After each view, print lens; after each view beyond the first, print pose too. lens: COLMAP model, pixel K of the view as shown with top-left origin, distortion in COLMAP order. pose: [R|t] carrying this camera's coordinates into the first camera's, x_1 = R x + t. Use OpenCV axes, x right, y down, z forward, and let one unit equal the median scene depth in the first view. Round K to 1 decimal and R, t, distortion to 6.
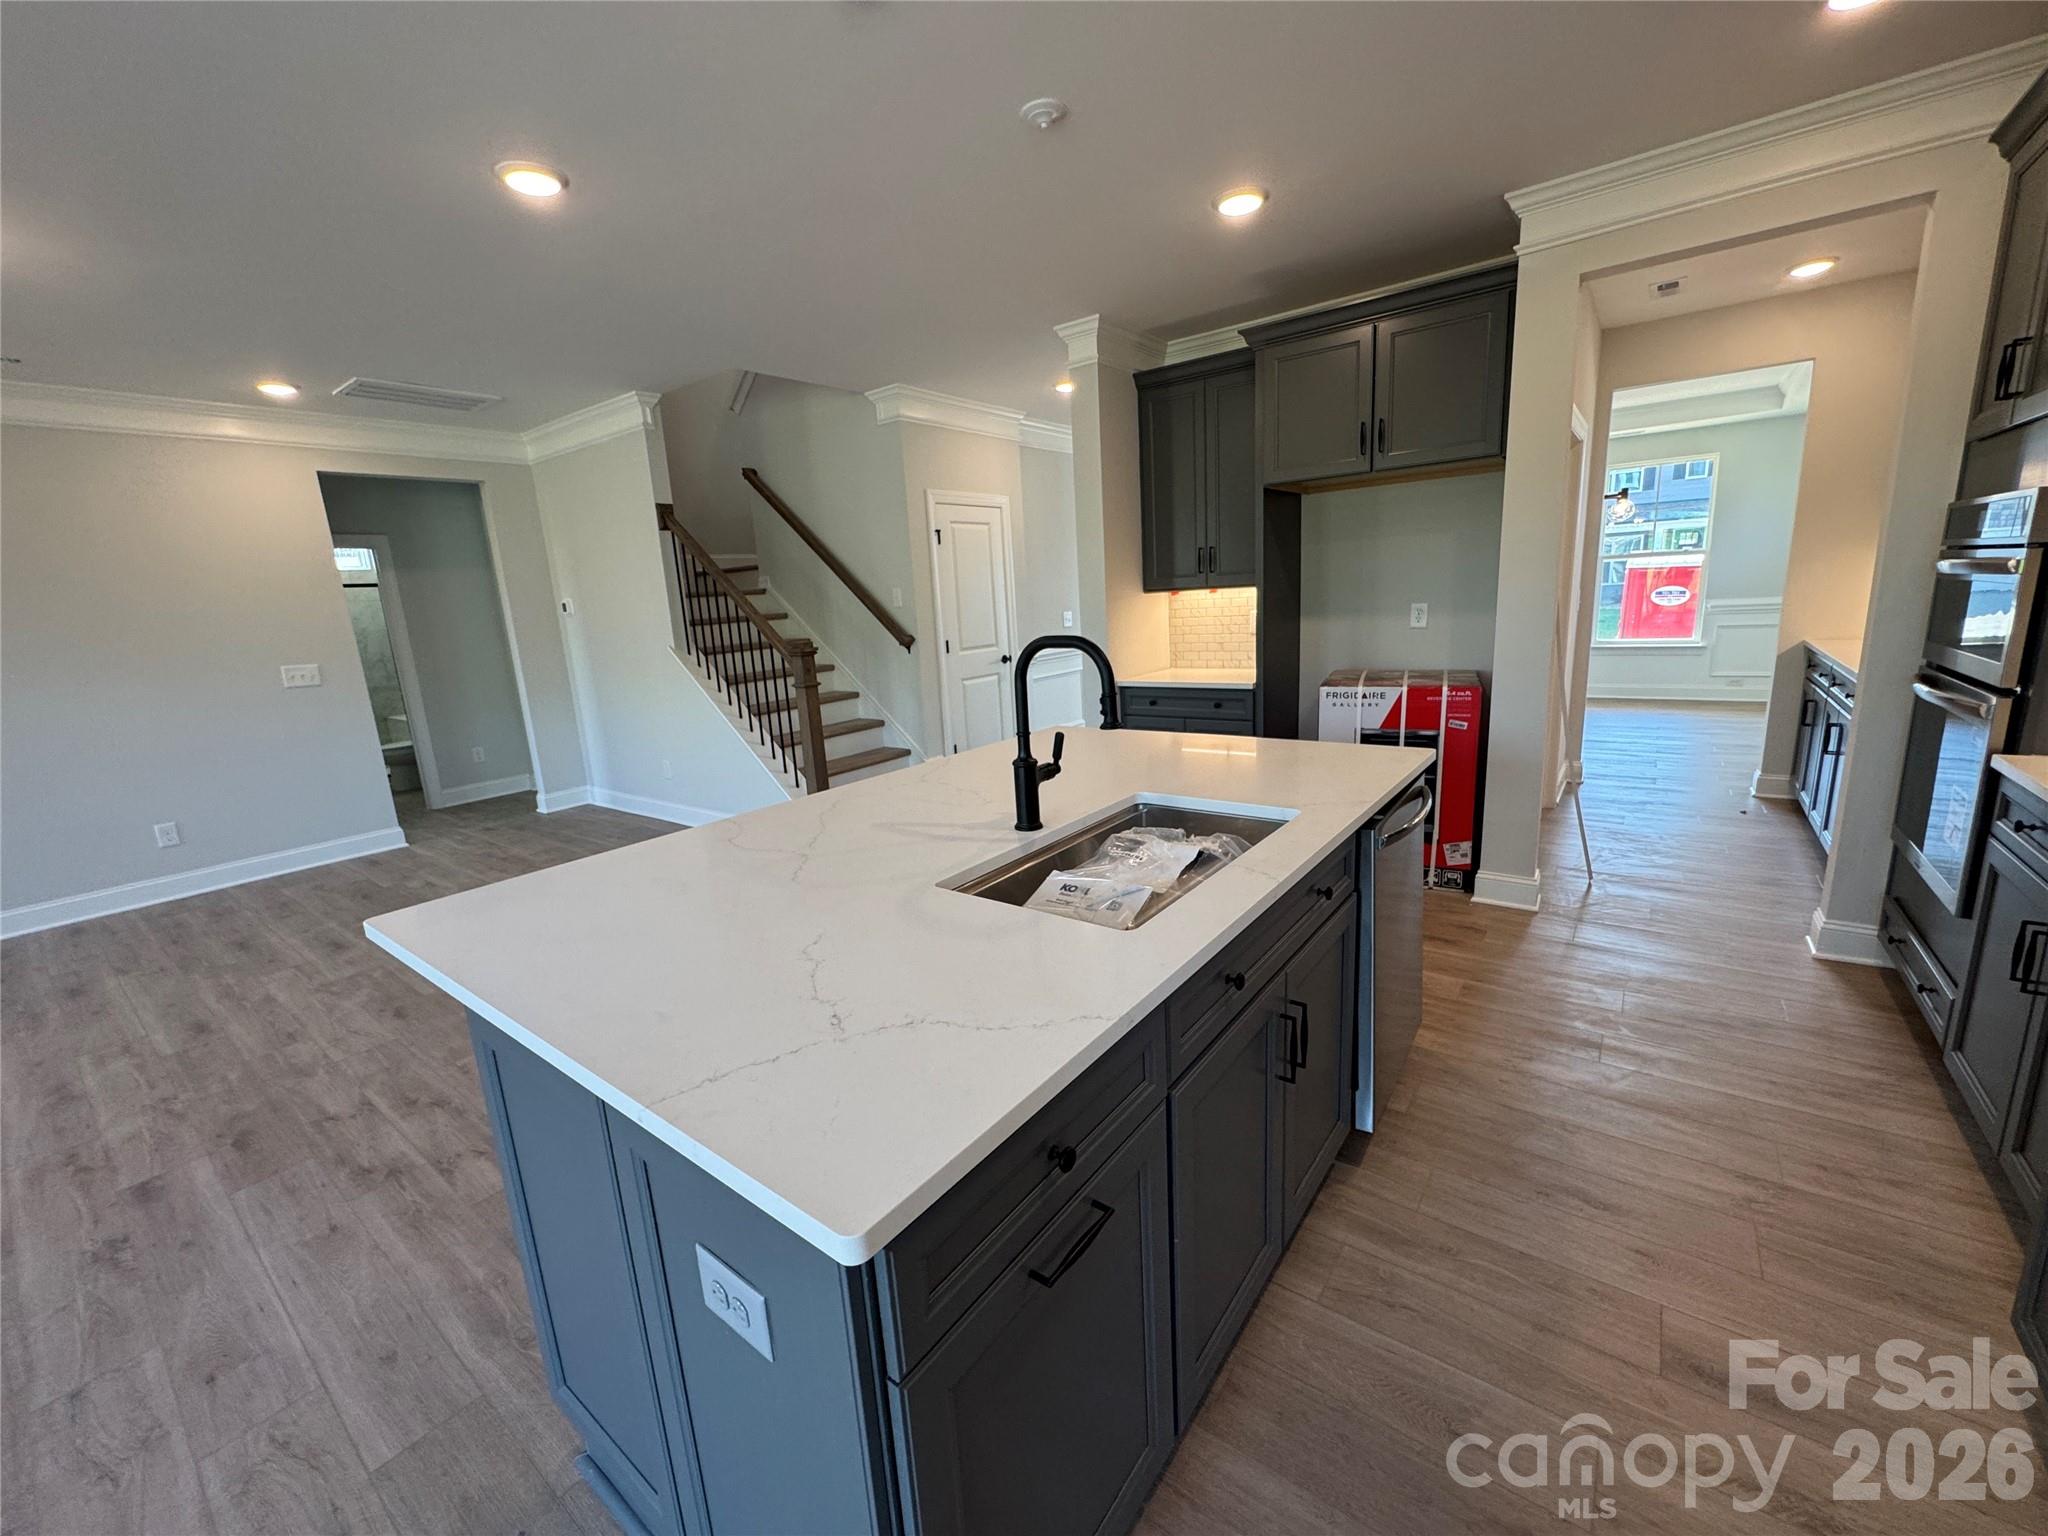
lens RADIAL K [[816.2, 0, 1026.6], [0, 816.2, 771.9], [0, 0, 1]] dist [-0.001182, 0.001175]
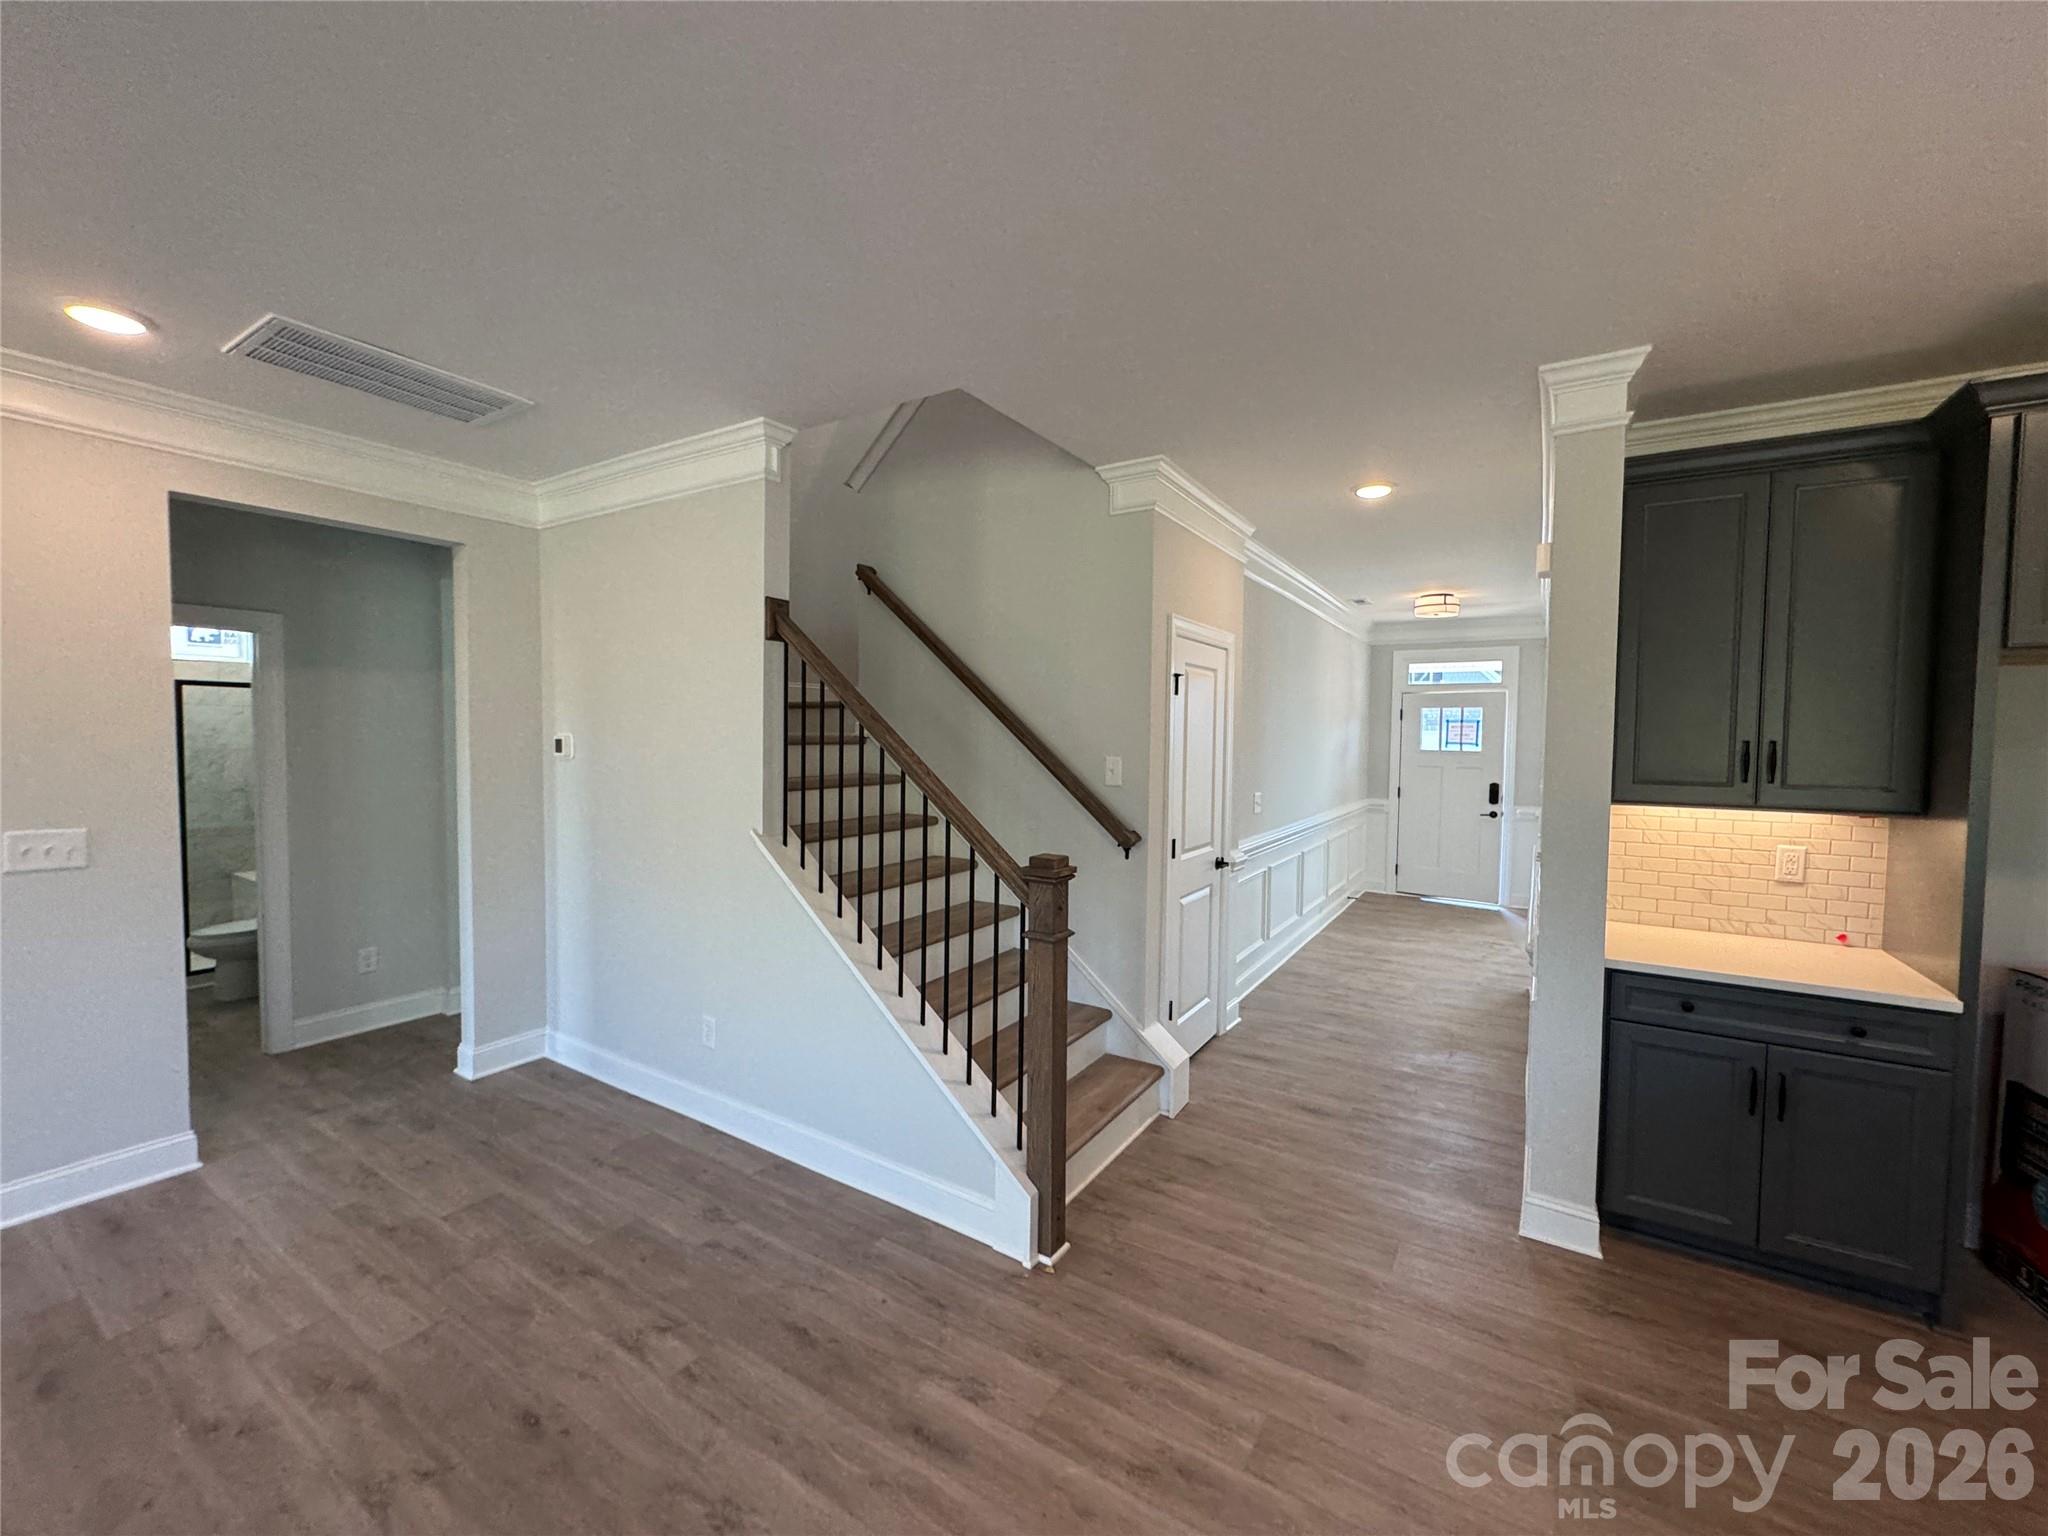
lens RADIAL K [[816.2, 0, 1021.4], [0, 816.2, 770.5], [0, 0, 1]] dist [-0.001182, 0.001175]
pose [[0.994086, 0.067031, 0.085437, -0.300676], [-0.051436, 0.983547, -0.173173, -0.104508], [-0.095639, 0.167754, 0.981179, 0.399113]]
